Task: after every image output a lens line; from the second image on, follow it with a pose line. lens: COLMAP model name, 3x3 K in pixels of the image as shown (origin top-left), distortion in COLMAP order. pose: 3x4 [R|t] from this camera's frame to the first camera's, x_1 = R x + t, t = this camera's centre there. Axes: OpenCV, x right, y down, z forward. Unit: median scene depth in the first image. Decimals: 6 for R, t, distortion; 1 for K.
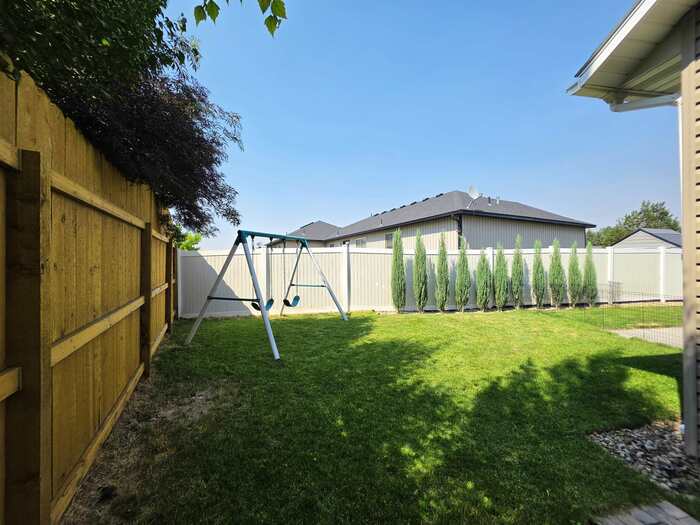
lens RADIAL K [[282.1, 0, 351.9], [0, 282.1, 261.5], [0, 0, 1]] dist [-0.001810, 0.000408]
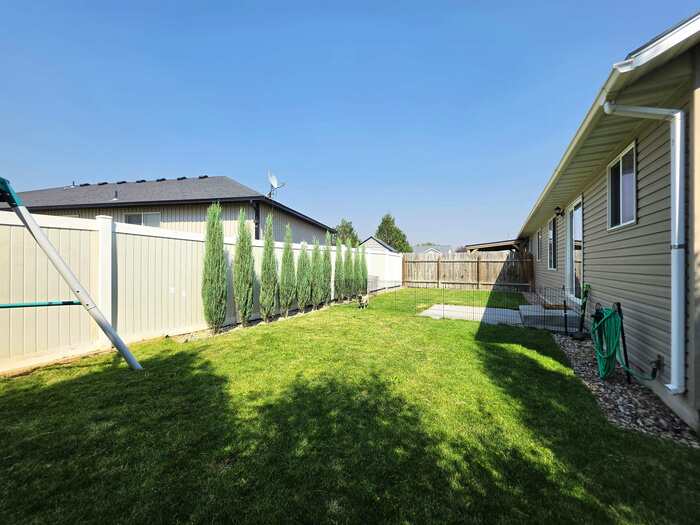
lens RADIAL K [[282.1, 0, 351.9], [0, 282.1, 261.5], [0, 0, 1]] dist [-0.001810, 0.000408]
pose [[0.597904, 0.012729, 0.801467, -0.169008], [-0.015974, 0.999865, -0.003963, 0.014073], [-0.801409, -0.010433, 0.598026, 0.335363]]
